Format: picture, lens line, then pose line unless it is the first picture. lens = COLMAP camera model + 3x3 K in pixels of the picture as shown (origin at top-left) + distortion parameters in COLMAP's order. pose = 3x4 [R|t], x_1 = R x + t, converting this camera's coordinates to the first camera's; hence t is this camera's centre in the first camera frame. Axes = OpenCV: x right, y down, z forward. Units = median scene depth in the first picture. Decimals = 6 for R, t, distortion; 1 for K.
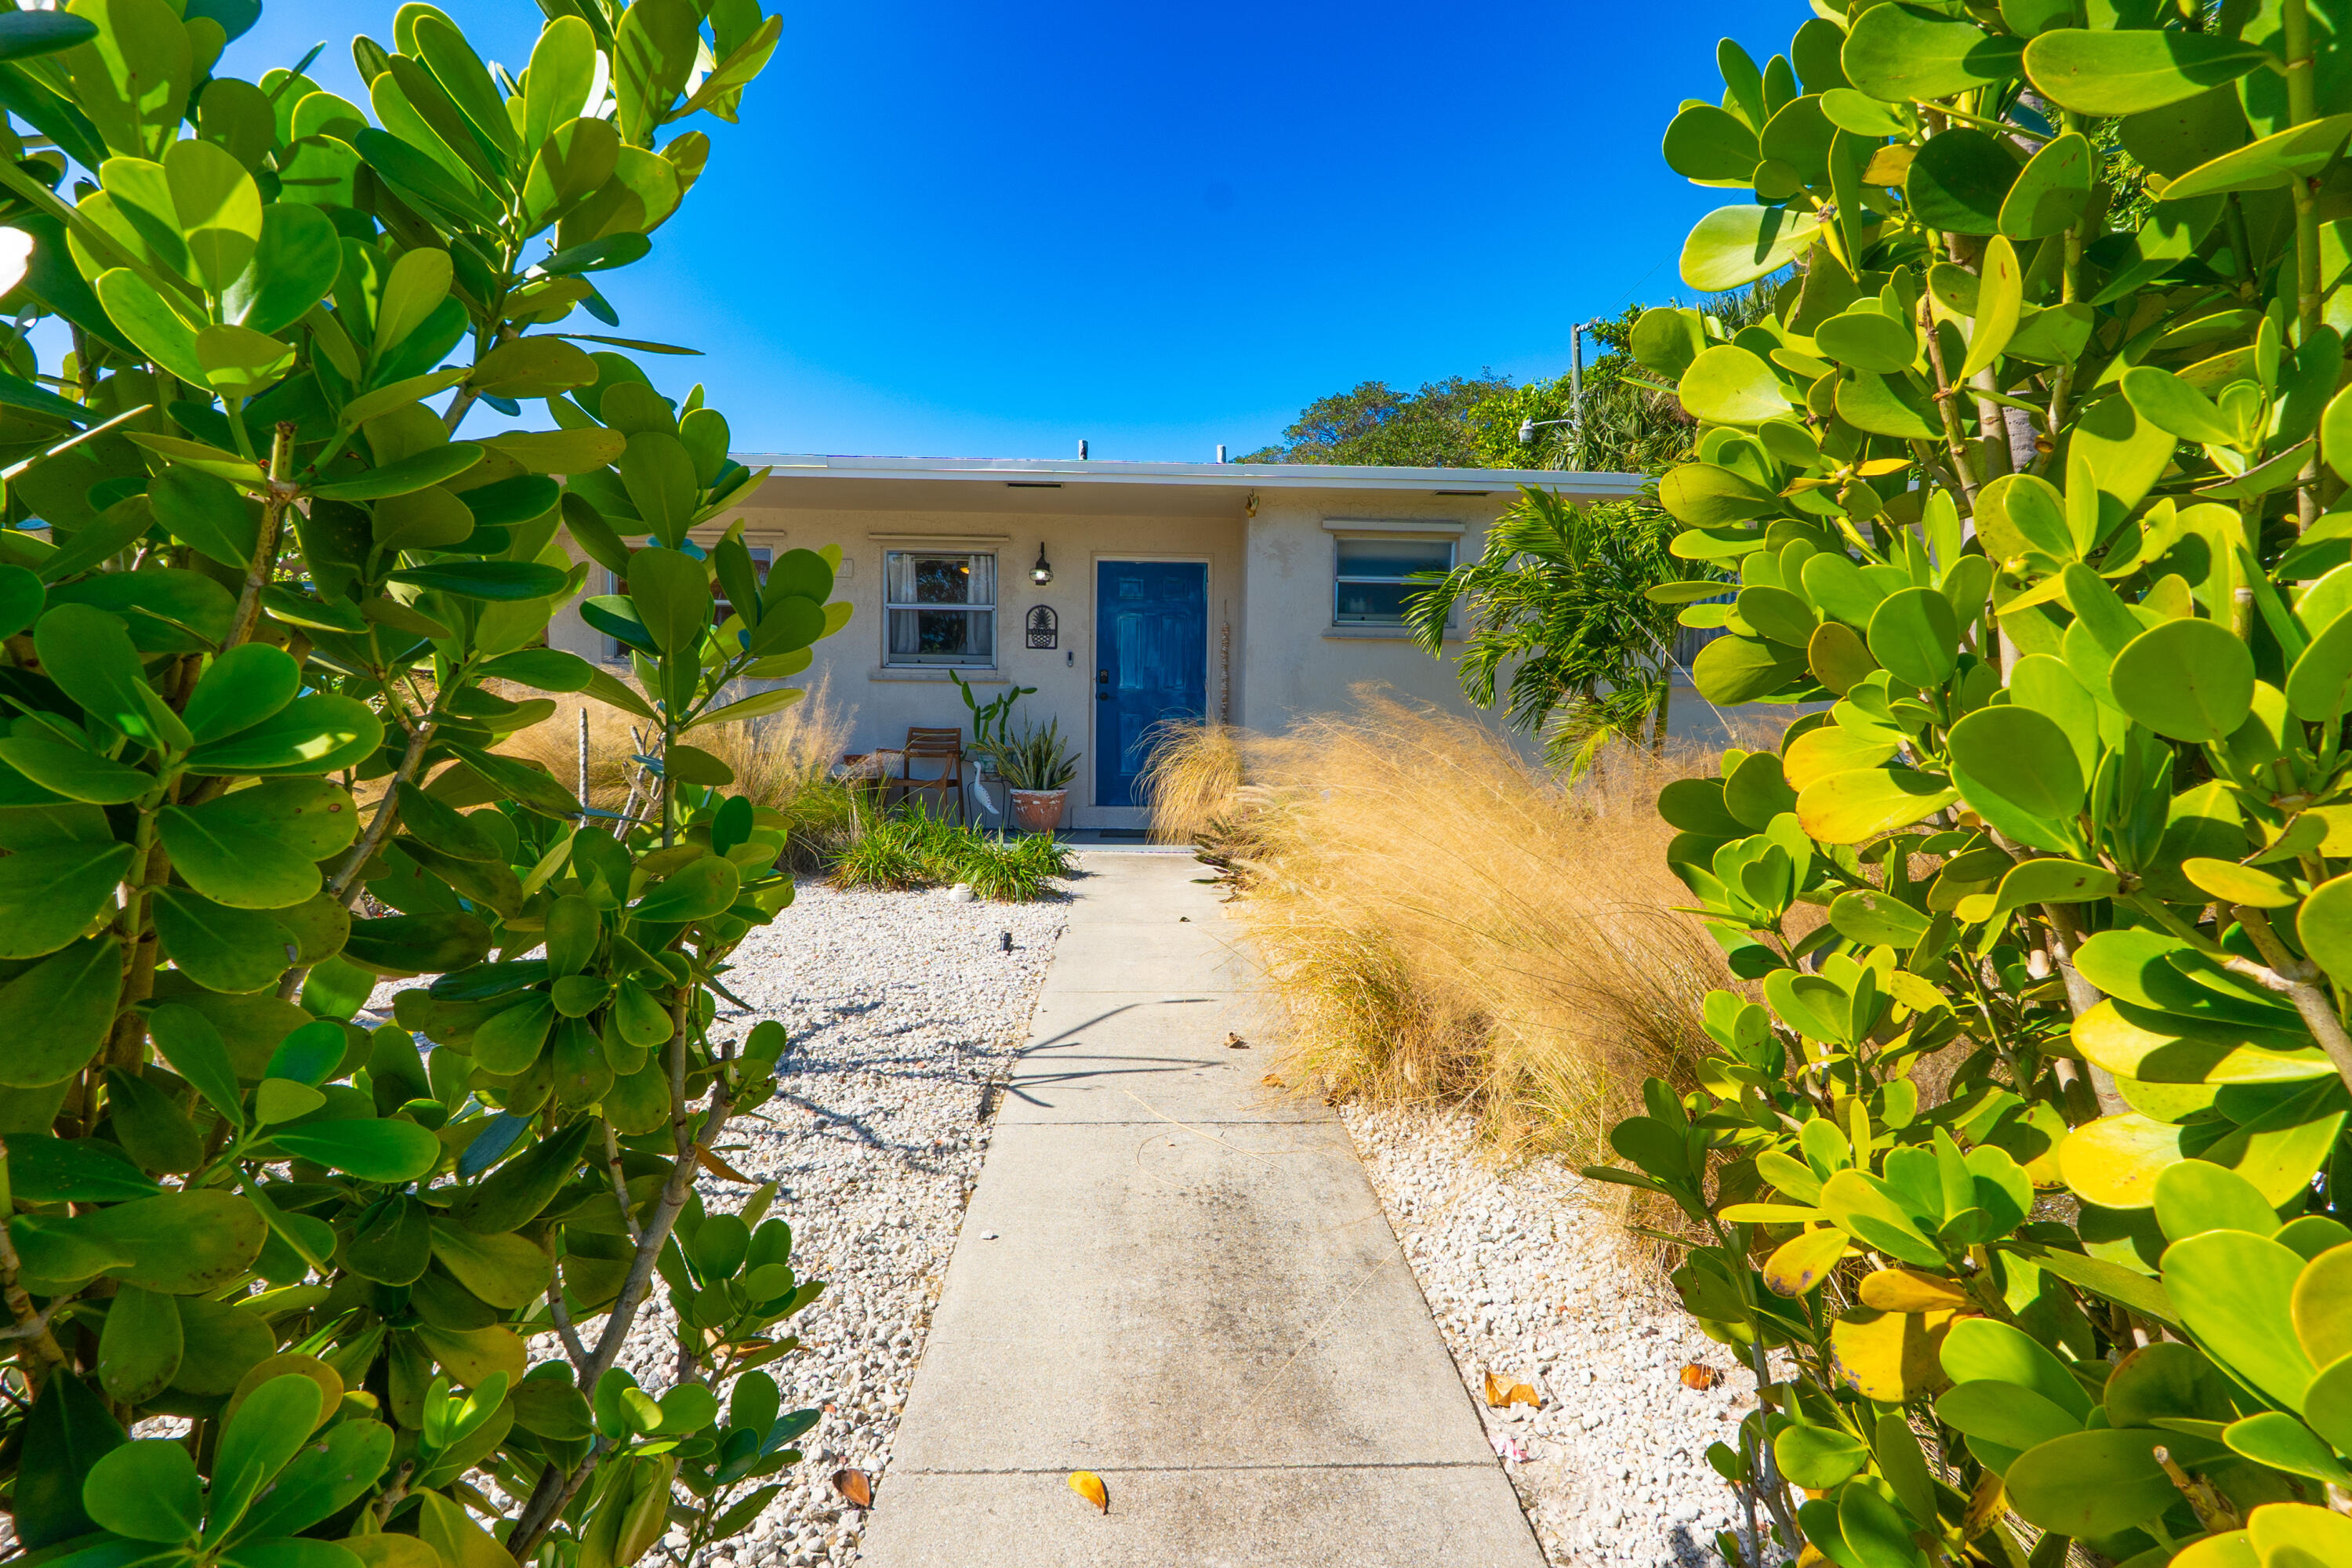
lens RADIAL K [[1063.4, 0, 1176.0], [0, 1063.4, 784.0], [0, 0, 1]] dist [-0.002544, -0.000476]
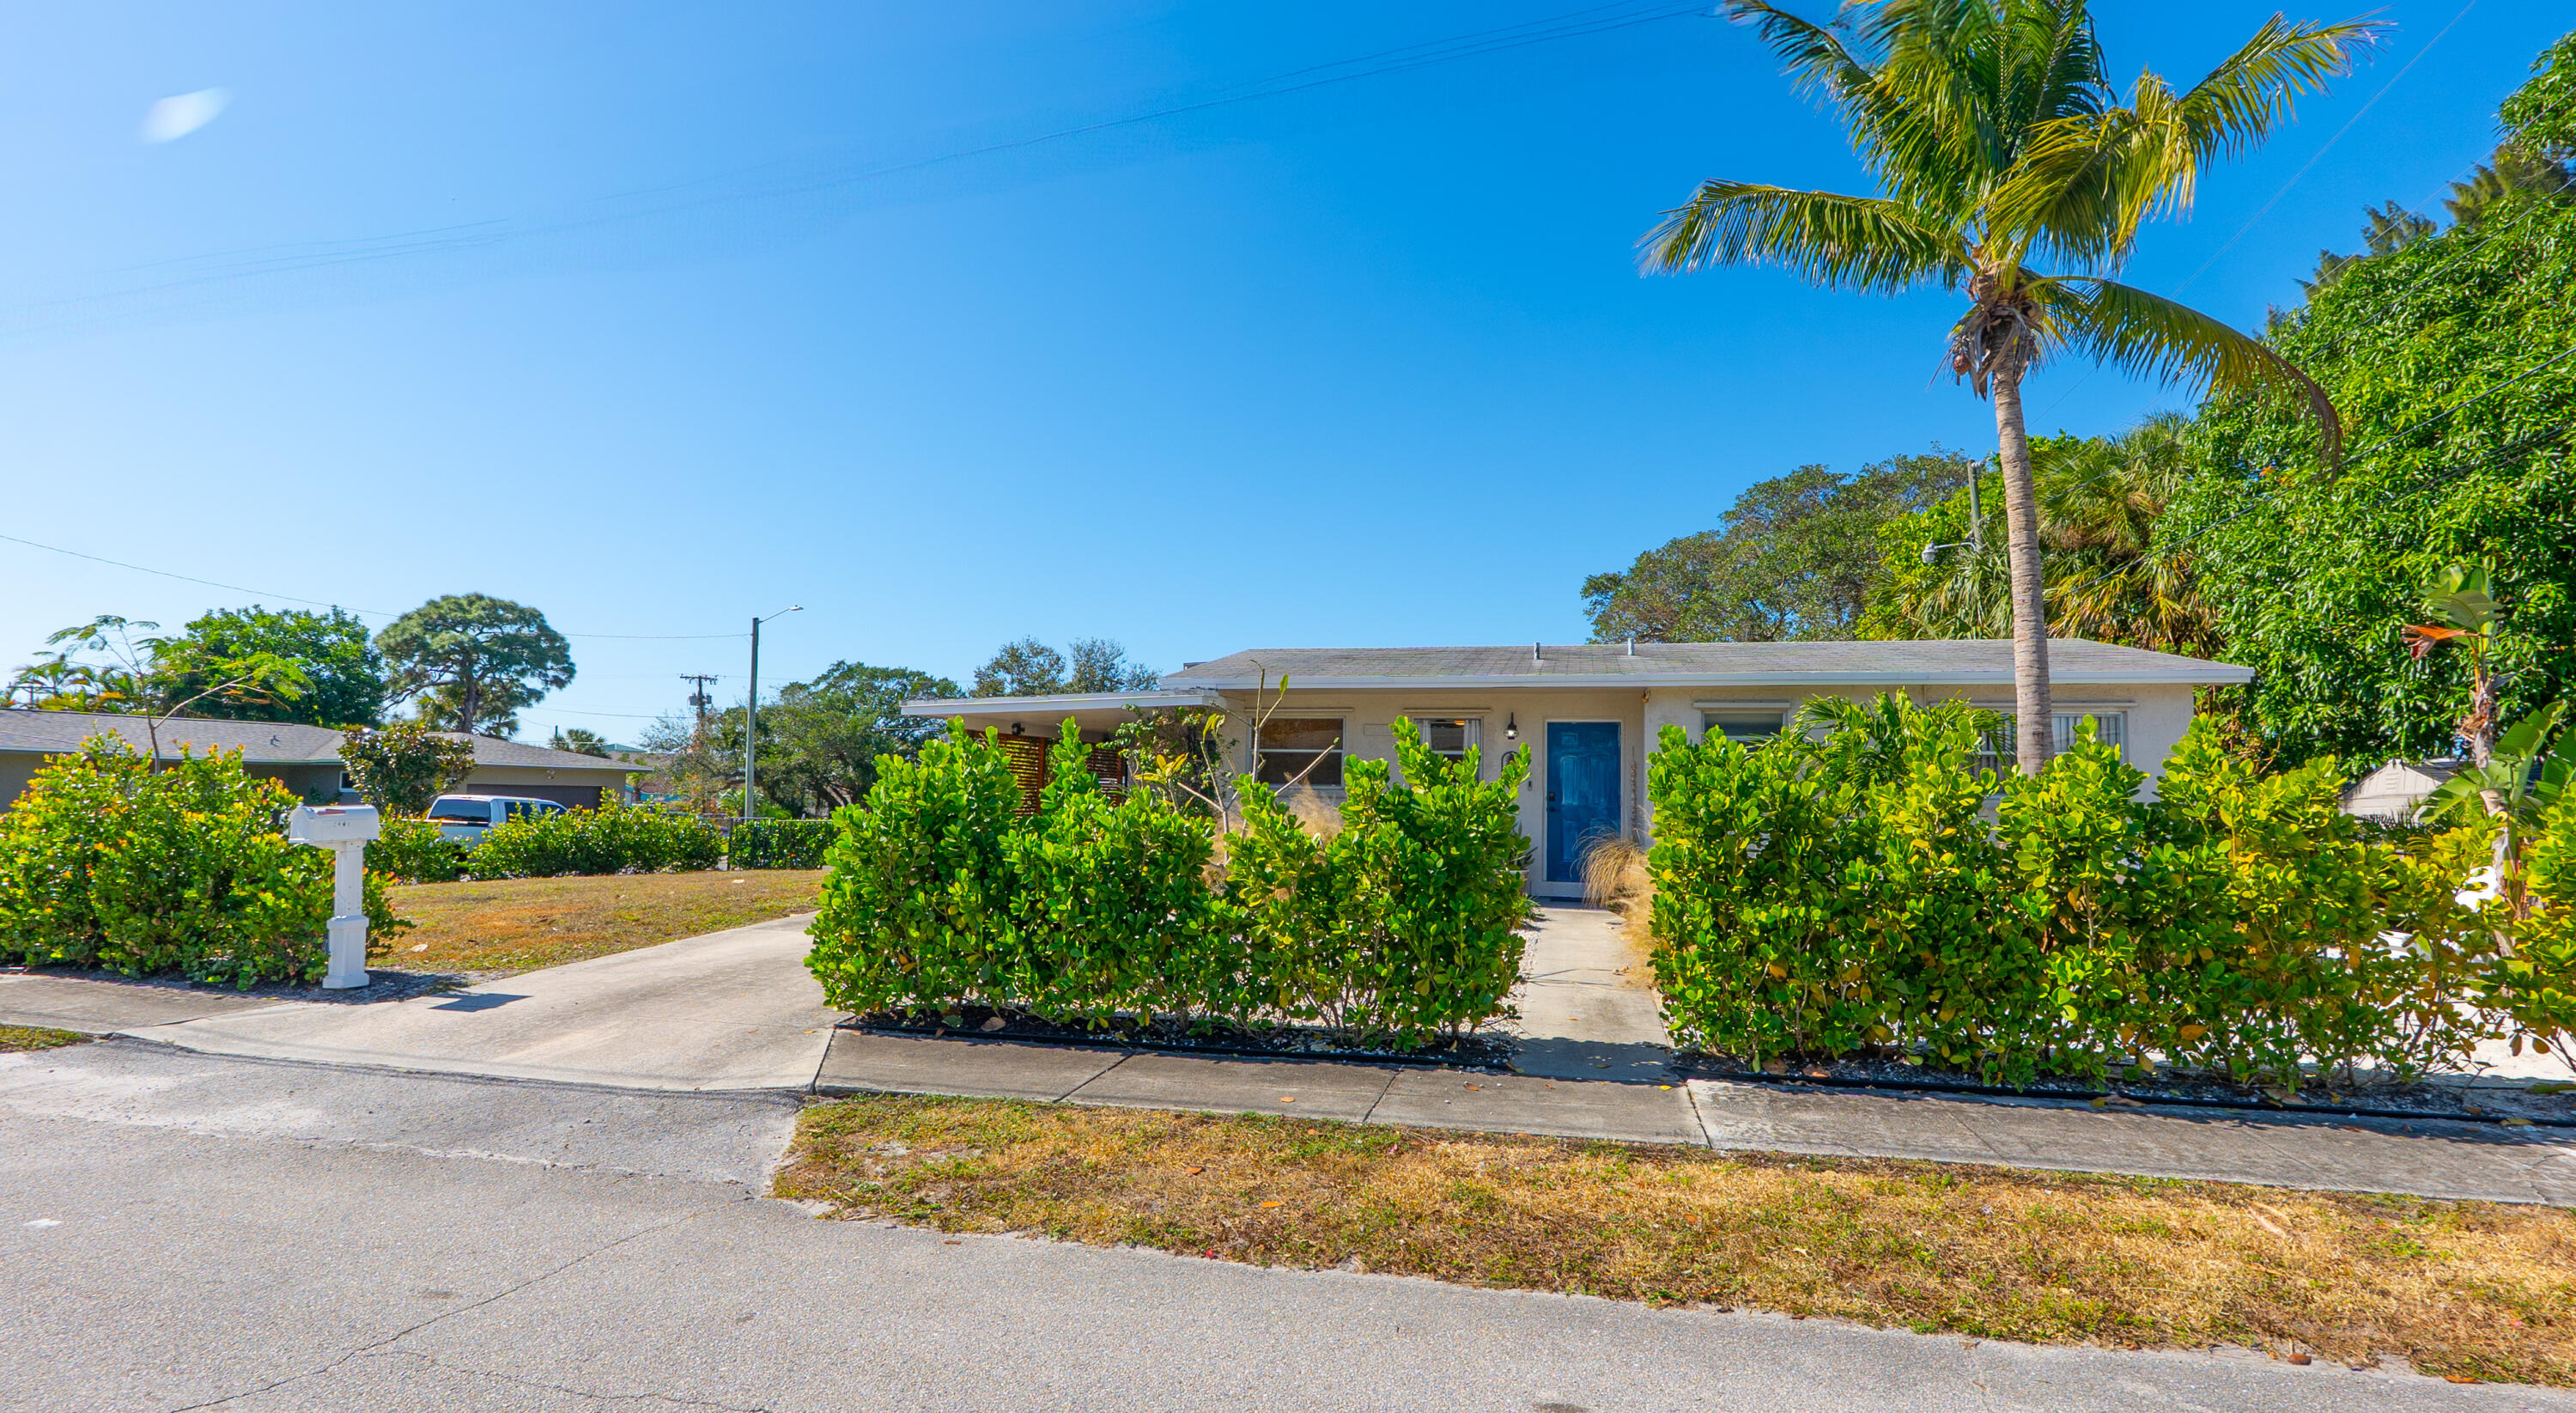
lens RADIAL K [[1184.9, 0, 1288.0], [0, 1184.9, 706.5], [0, 0, 1]] dist [0.000397, 0.000002]
pose [[0.963115, -0.015713, -0.268633, 0.027288], [-0.018617, 0.992011, -0.124770, -0.009063], [0.268447, 0.125169, 0.955128, -0.768010]]
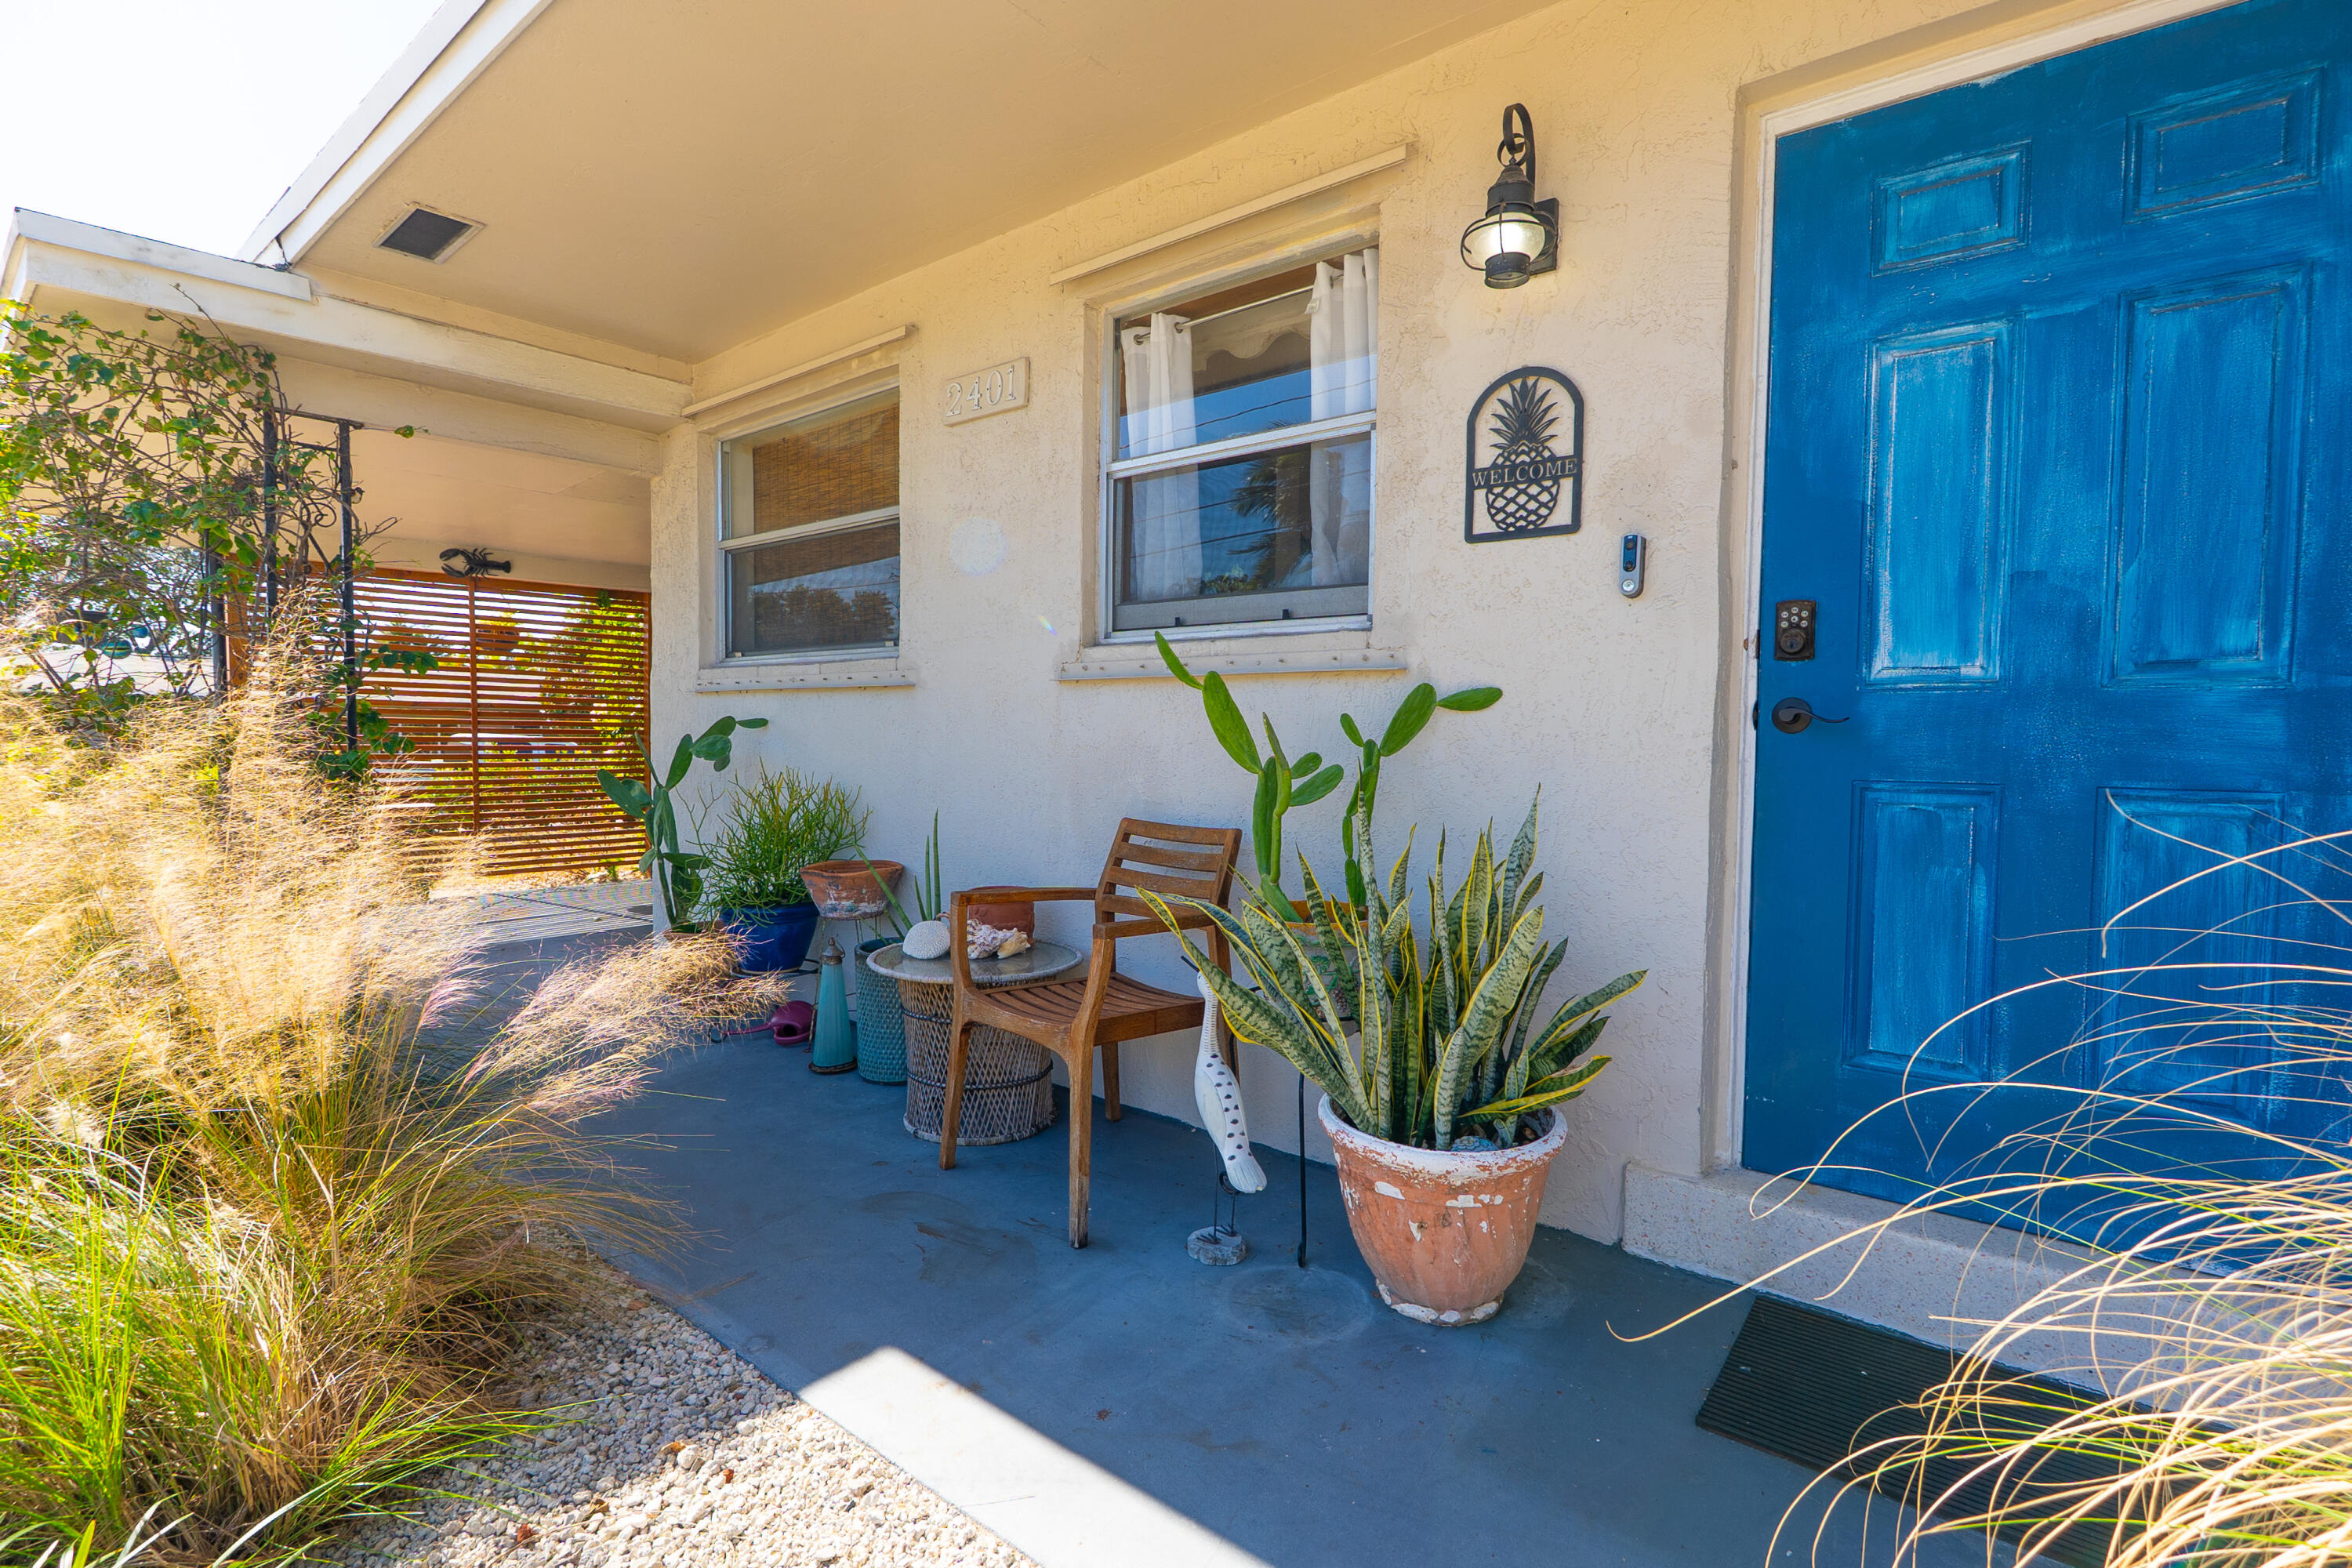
lens RADIAL K [[1063.4, 0, 1176.0], [0, 1063.4, 784.0], [0, 0, 1]] dist [-0.002544, -0.000476]
pose [[0.784633, 0.027790, -0.619338, -0.029170], [-0.027473, 0.999572, 0.010047, -0.066884], [0.619352, 0.009132, 0.785060, 0.741403]]
